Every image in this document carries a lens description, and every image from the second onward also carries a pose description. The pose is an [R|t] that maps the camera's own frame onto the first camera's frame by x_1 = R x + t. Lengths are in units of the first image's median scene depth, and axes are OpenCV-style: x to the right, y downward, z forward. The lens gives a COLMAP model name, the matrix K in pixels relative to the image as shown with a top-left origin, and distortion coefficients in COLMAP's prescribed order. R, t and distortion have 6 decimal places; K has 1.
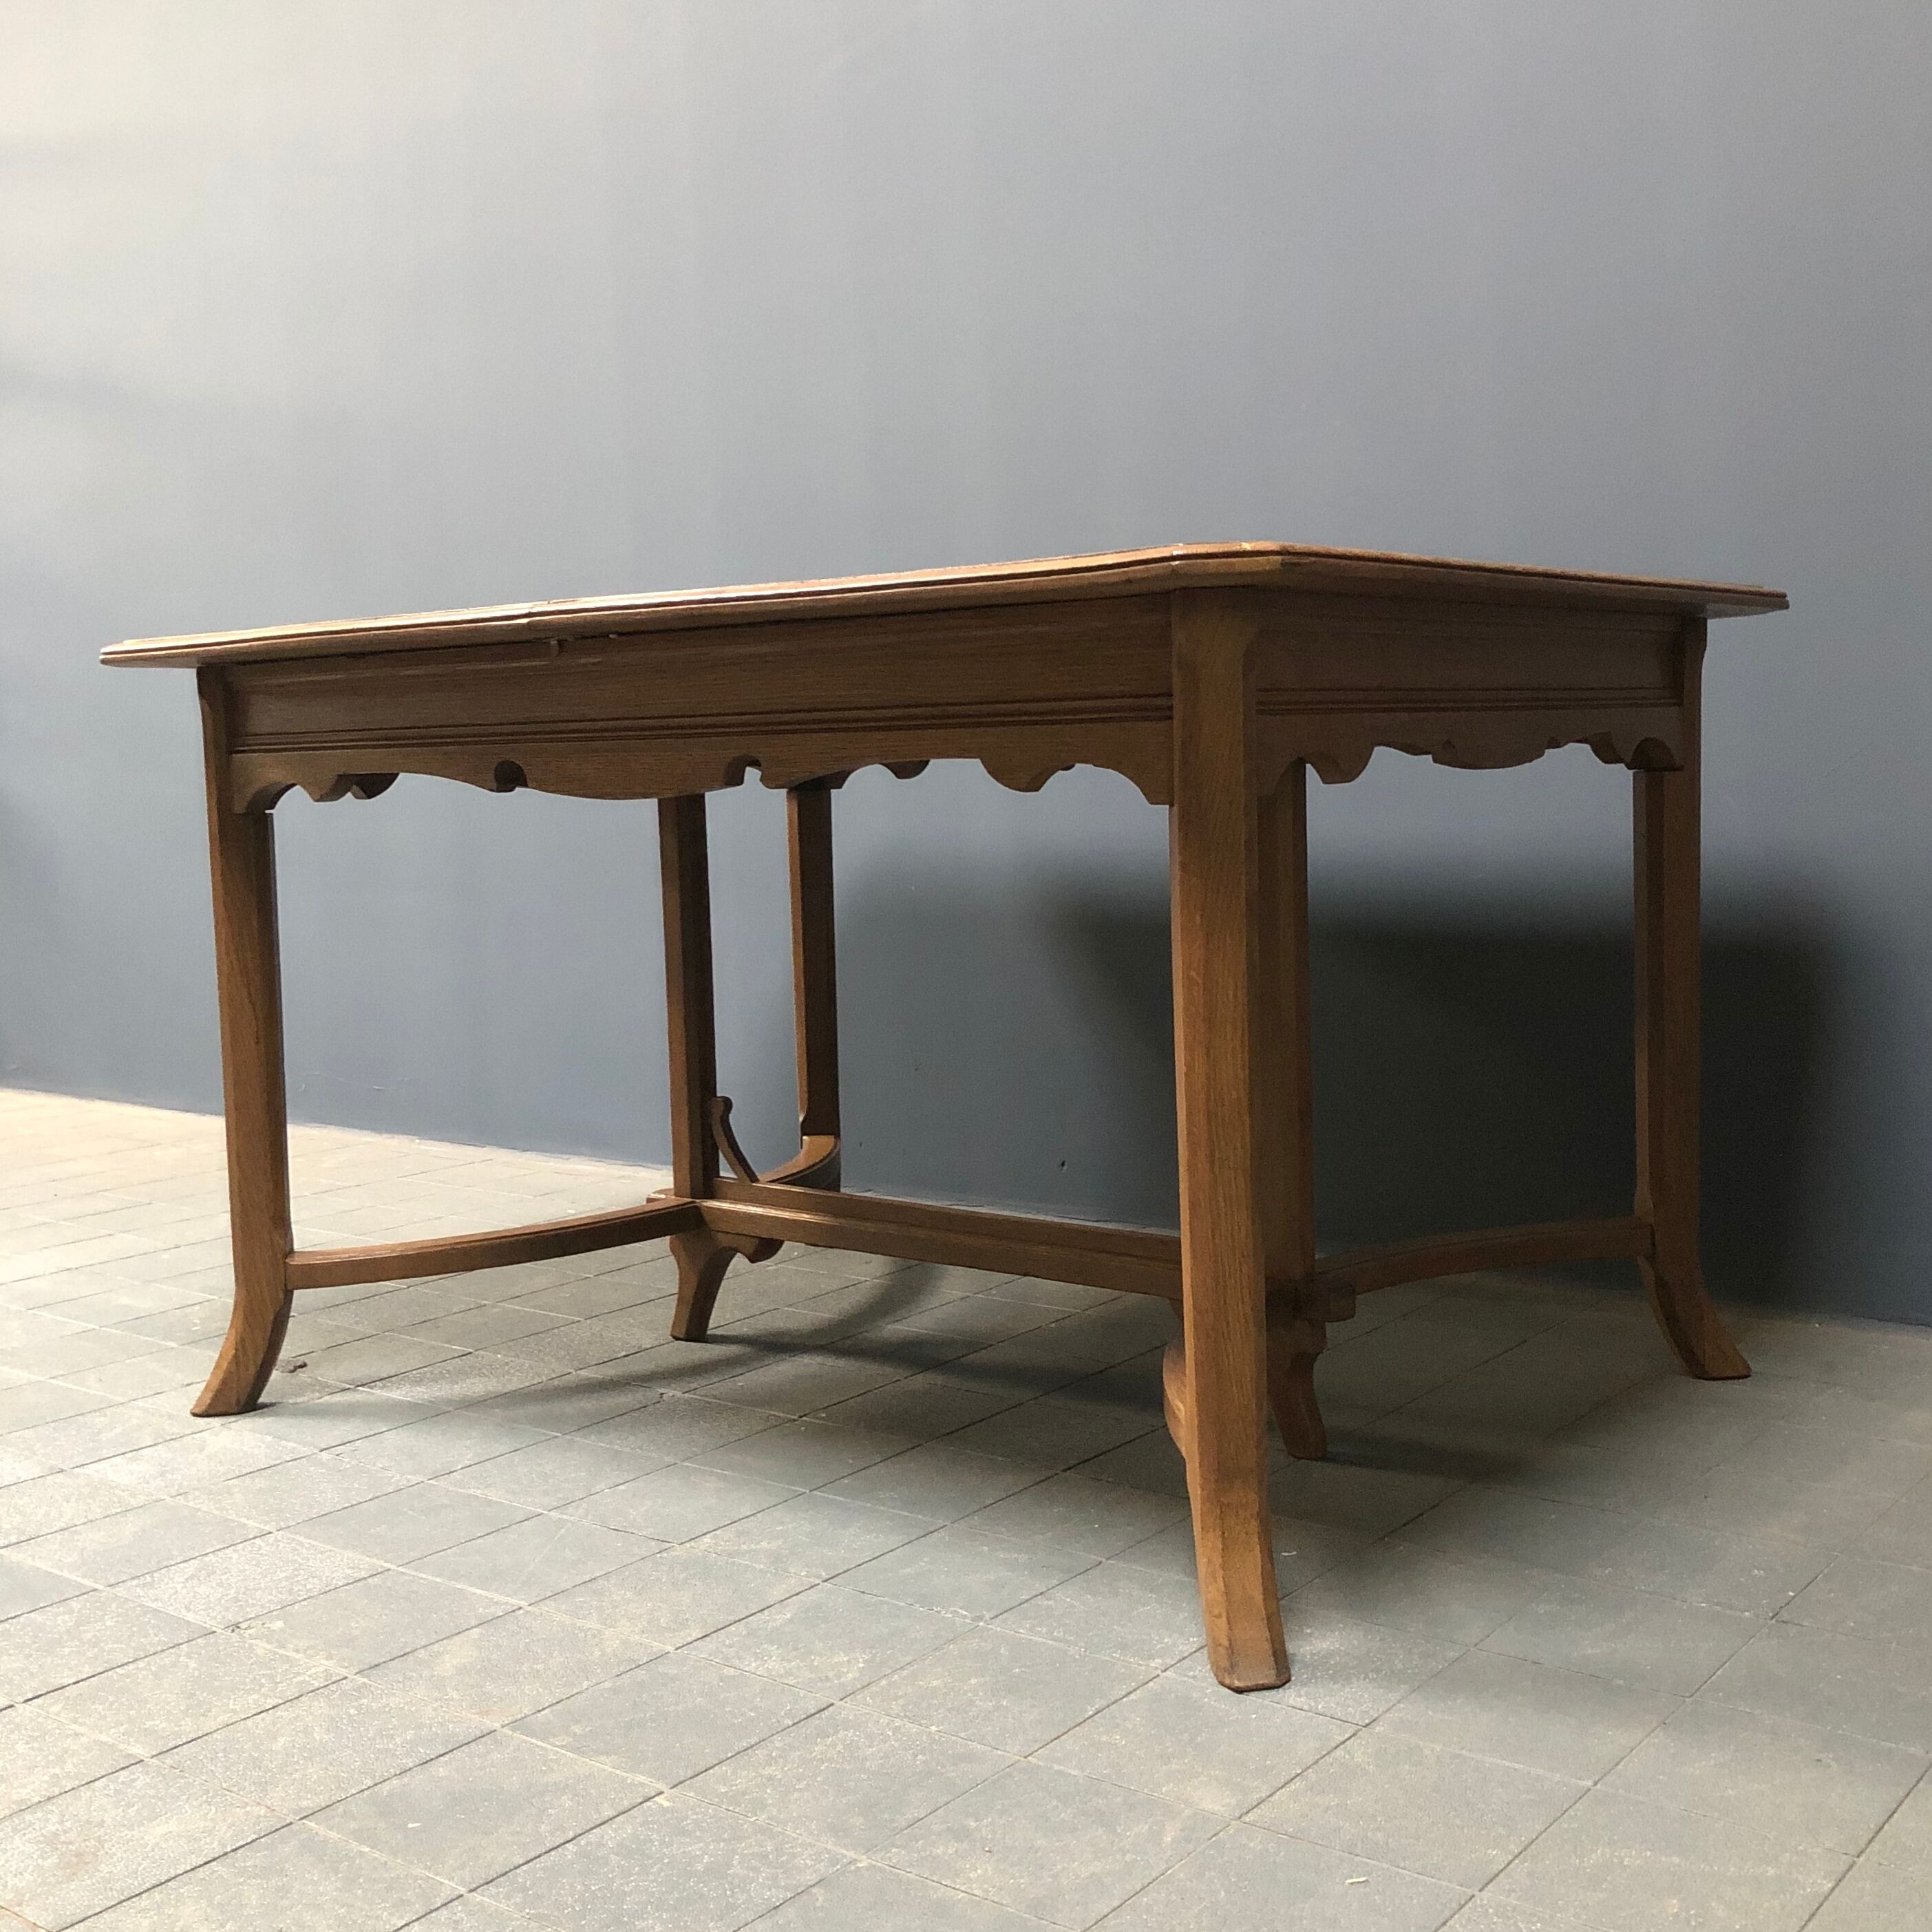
lens RADIAL K [[2269.6, 0, 1006.8], [0, 2269.6, 967.7], [0, 0, 1]] dist [0.159821, -0.447236]
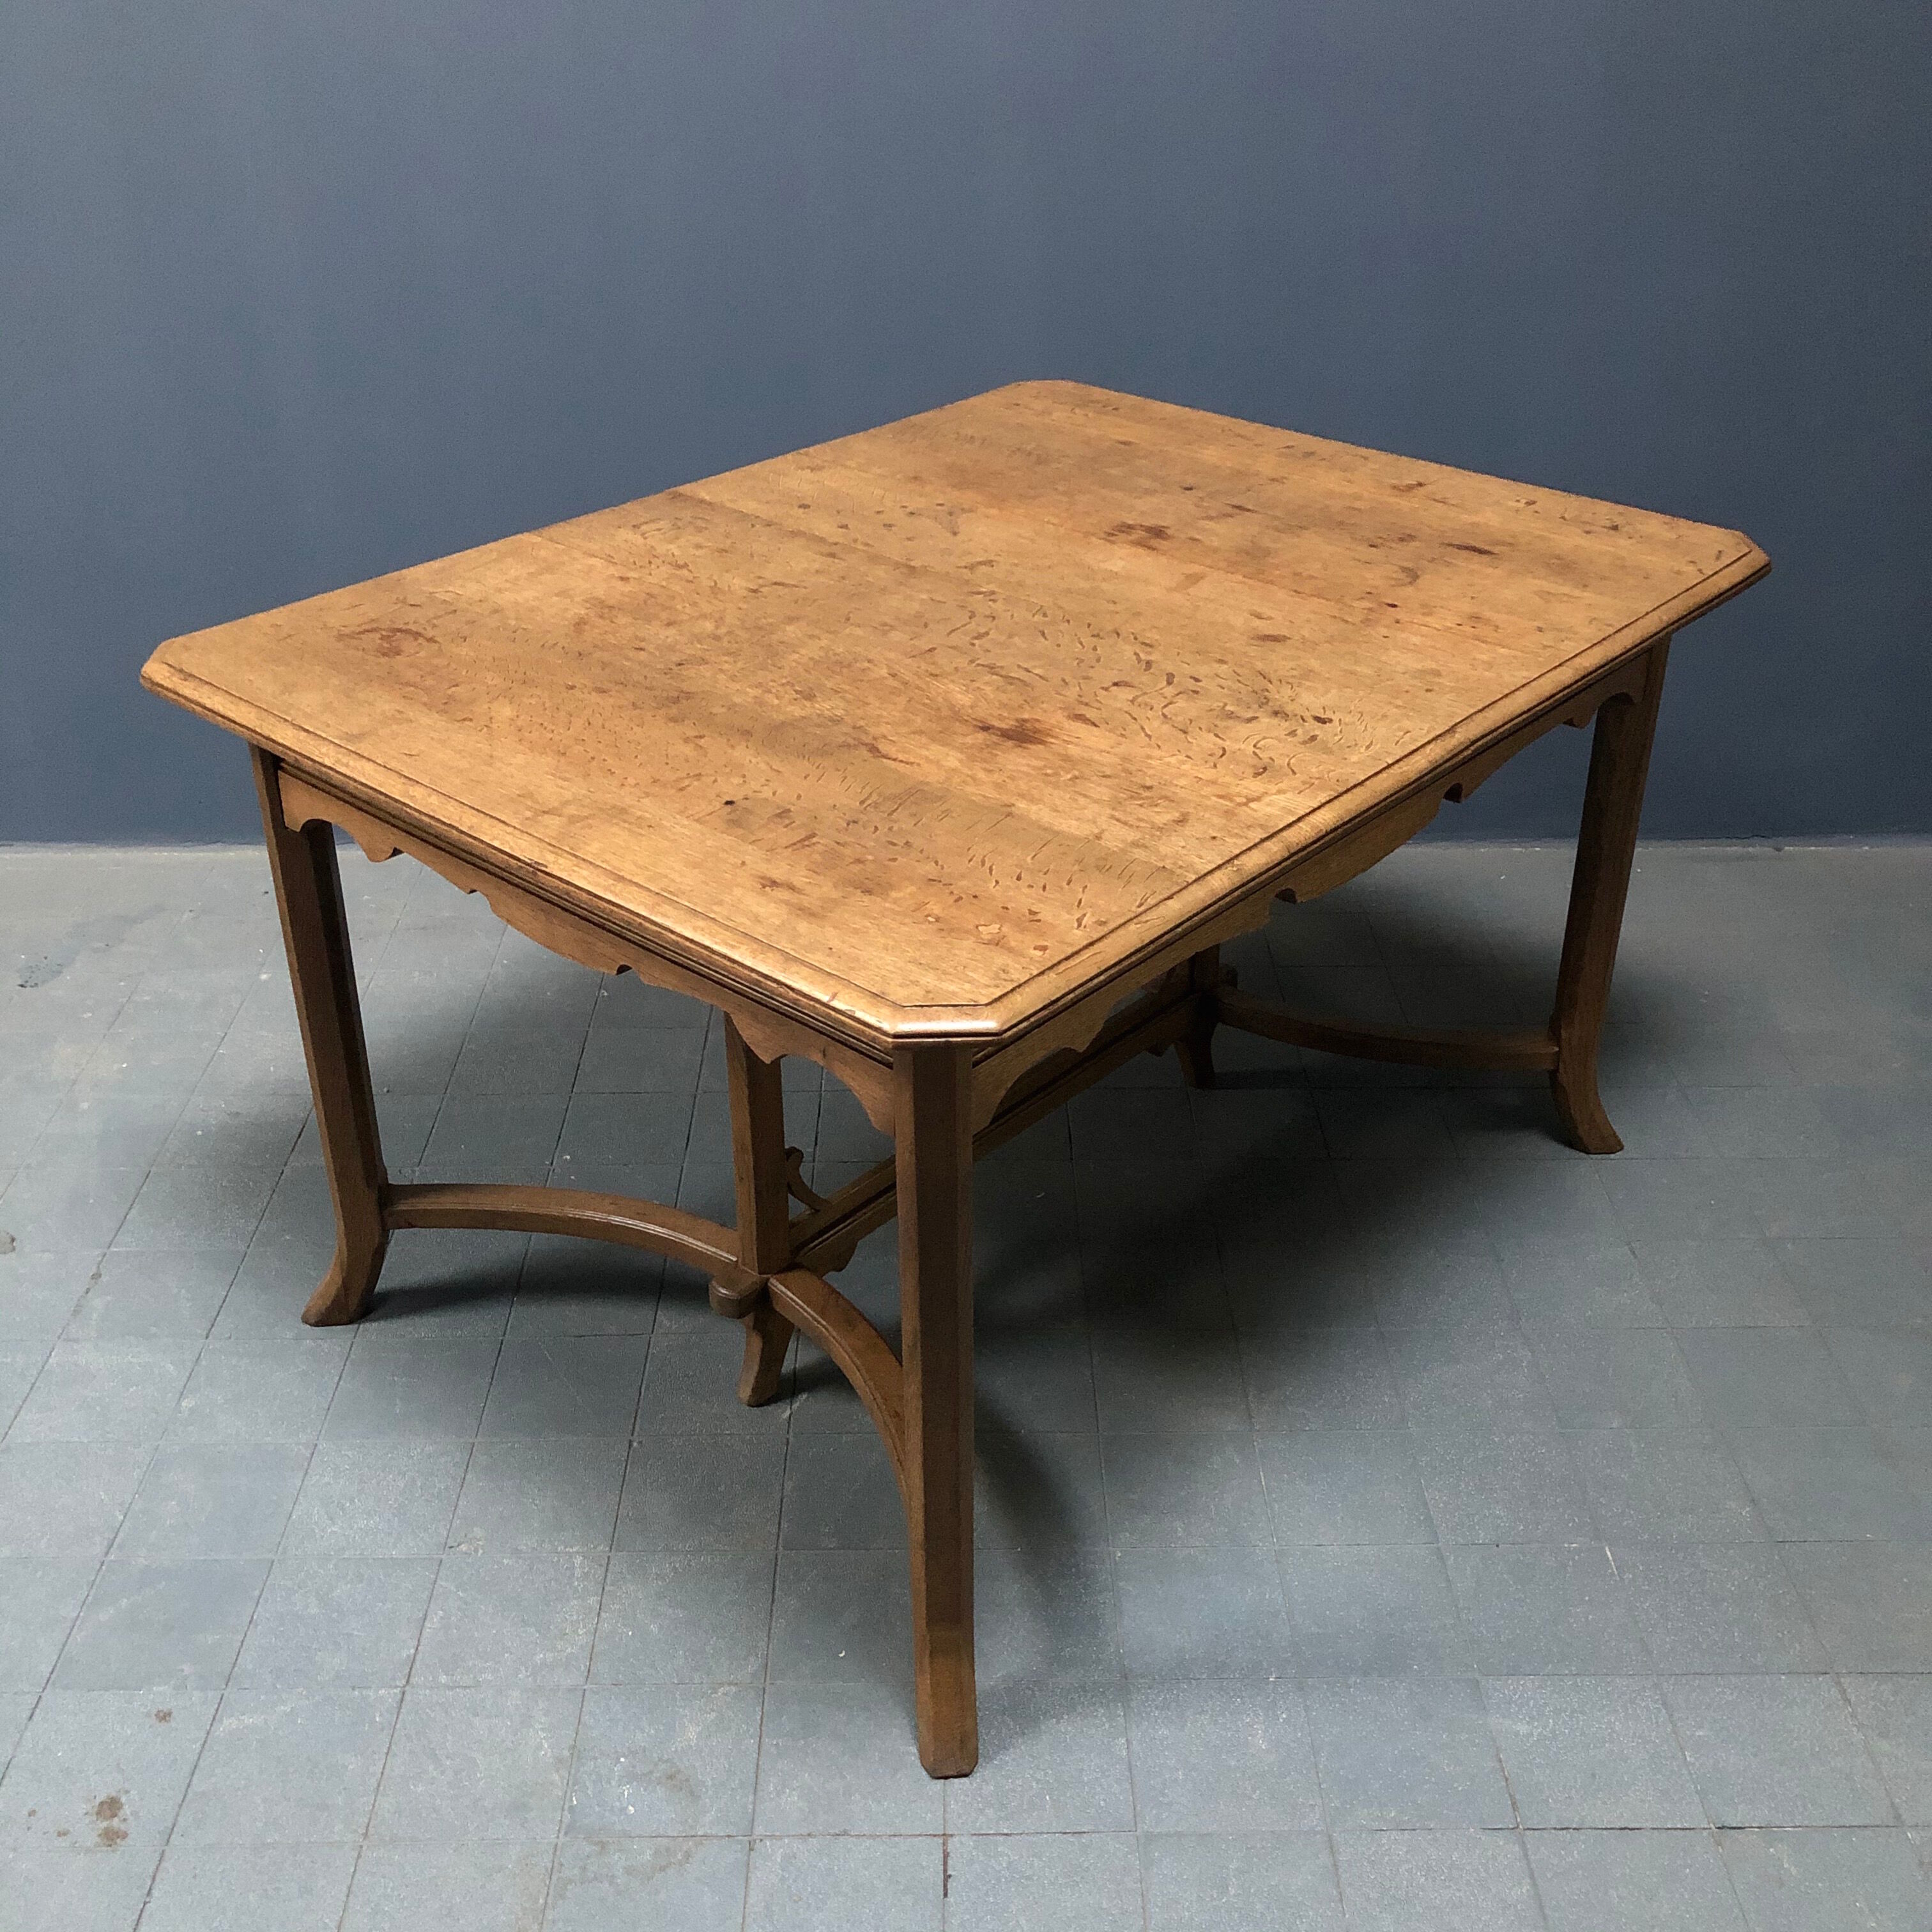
lens RADIAL K [[2091.3, 0, 969.0], [0, 2091.3, 963.9], [0, 0, 1]] dist [0.166761, -0.549806]
pose [[0.059233, -0.470550, 0.880383, -1.035420], [0.093967, 0.880644, 0.464367, -0.494238], [-0.993812, 0.055221, 0.096380, 1.043951]]
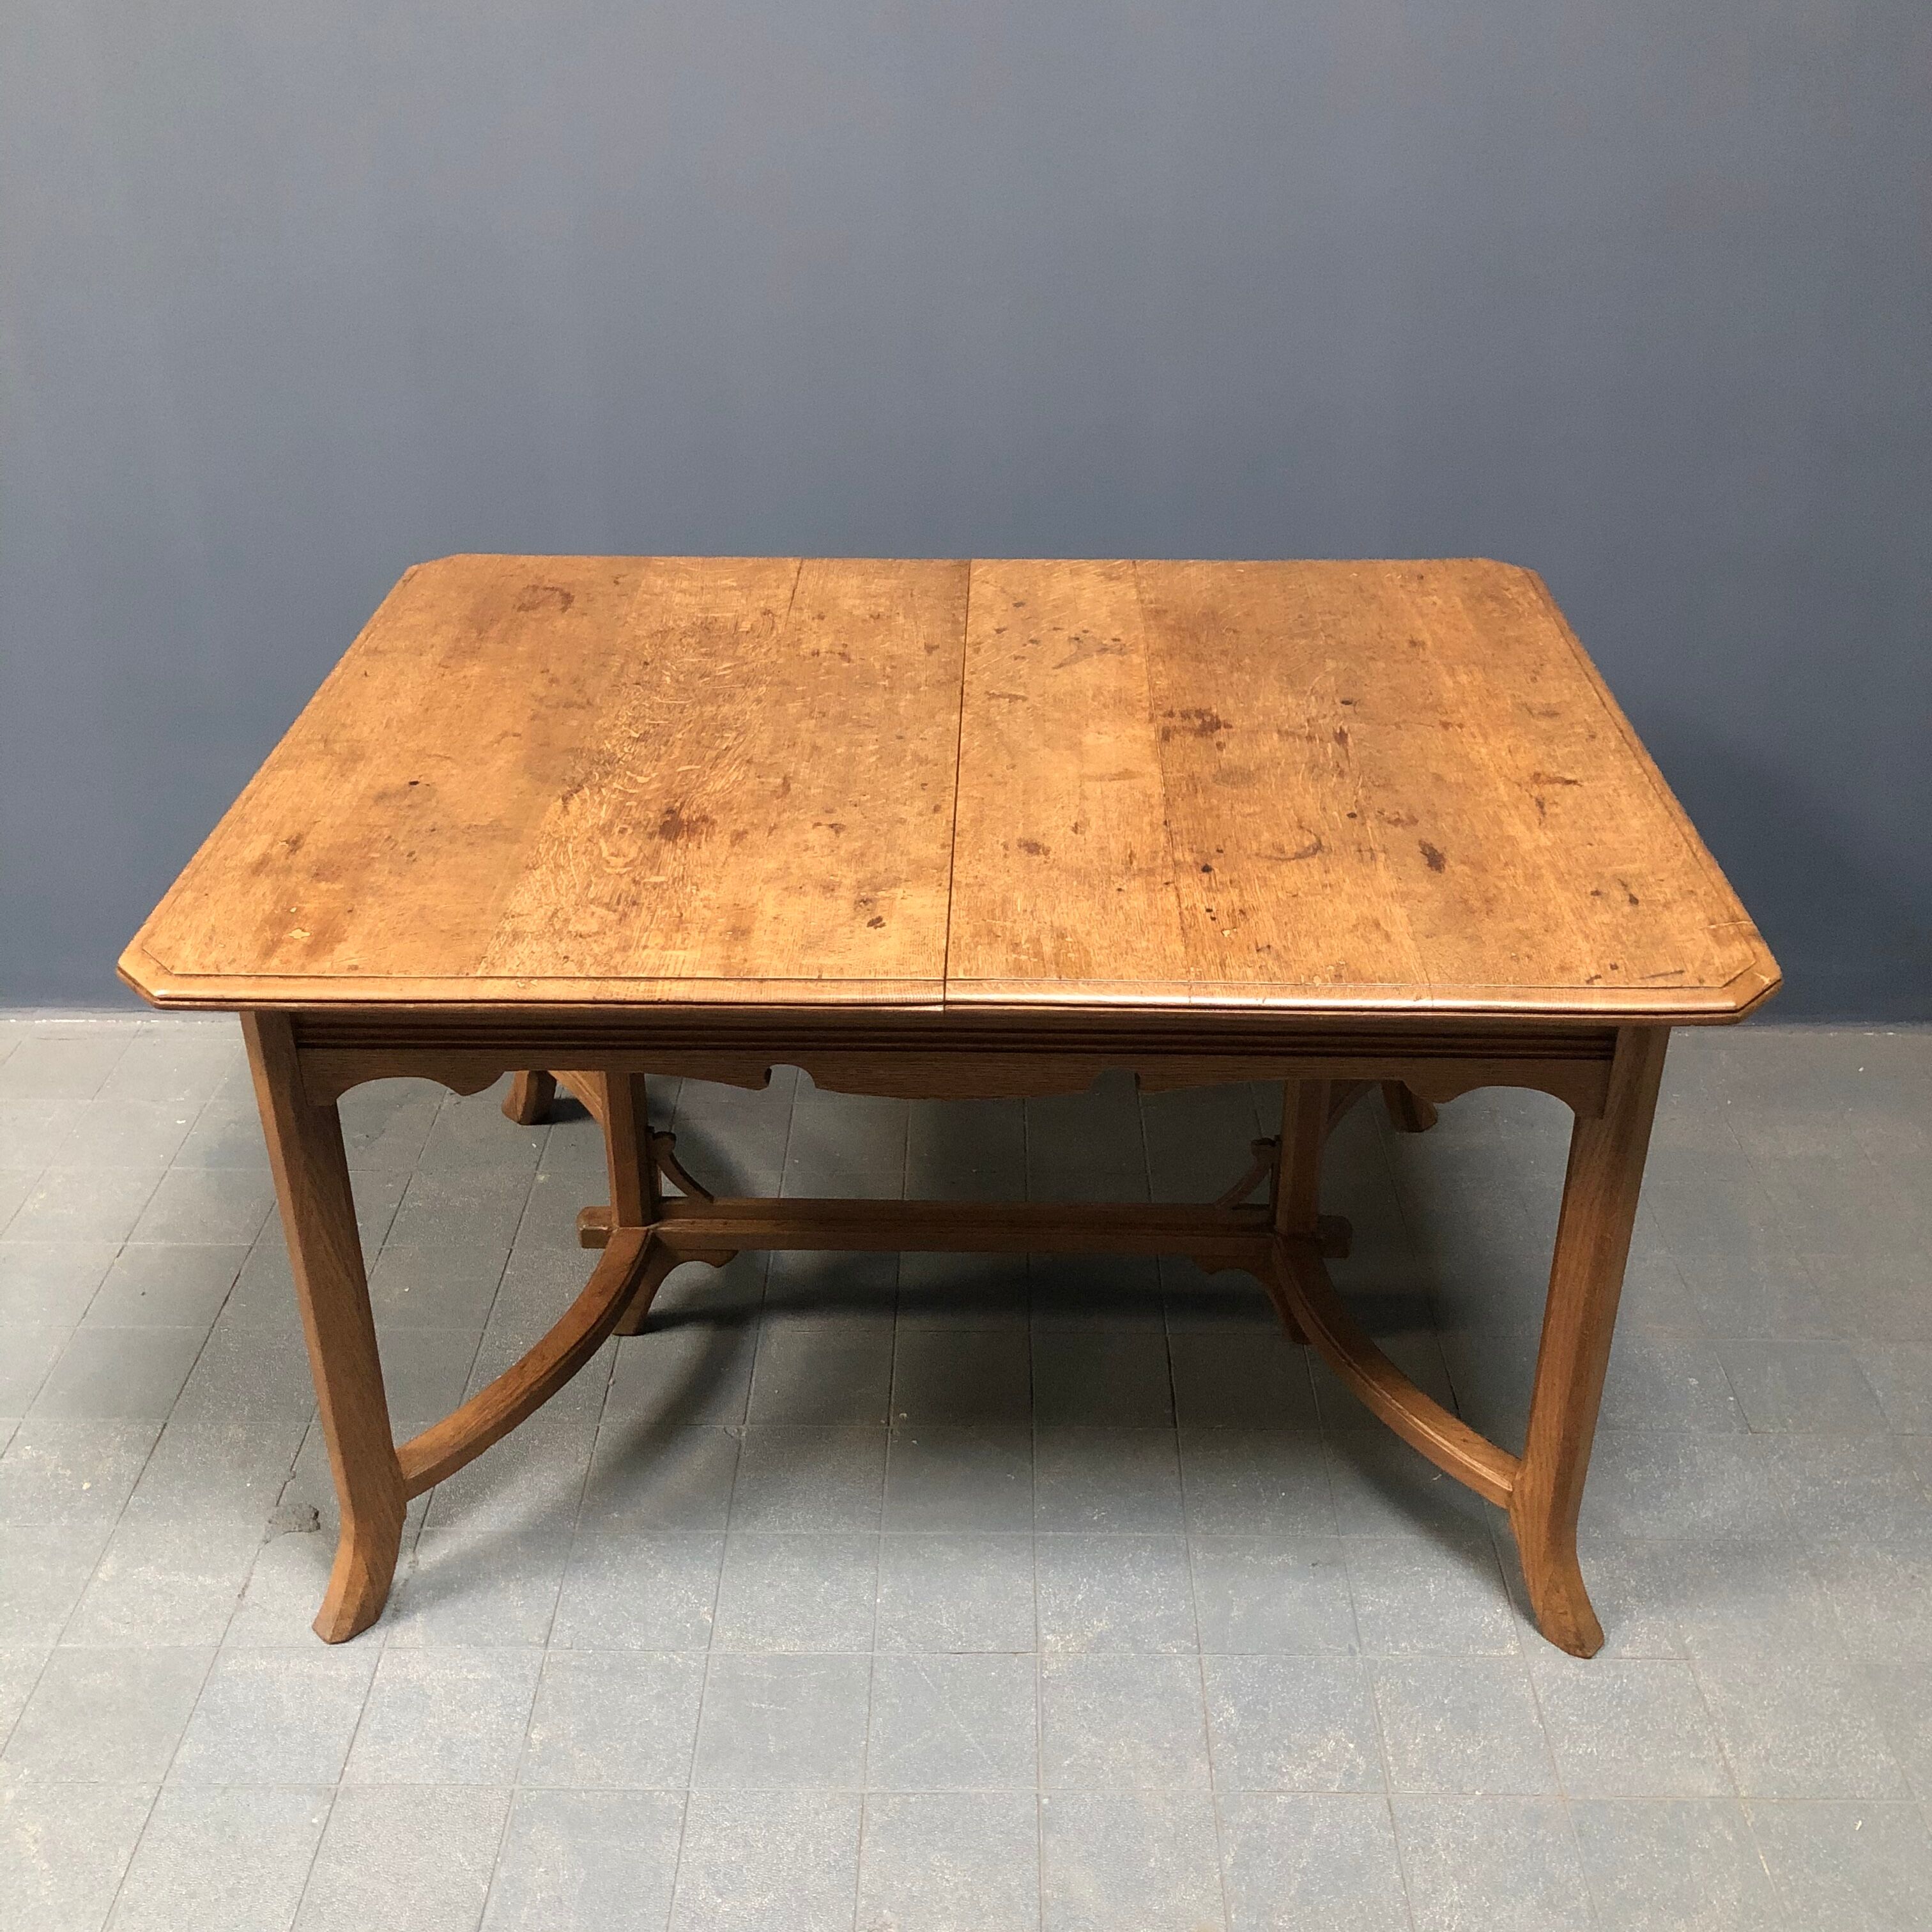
lens RADIAL K [[2092.1, 0, 971.3], [0, 2092.1, 962.6], [0, 0, 1]] dist [0.152495, -0.413669]
pose [[0.802186, -0.271206, 0.531925, -0.616381], [0.033811, 0.910091, 0.413027, -0.495518], [-0.596116, -0.313340, 0.739232, 0.301950]]
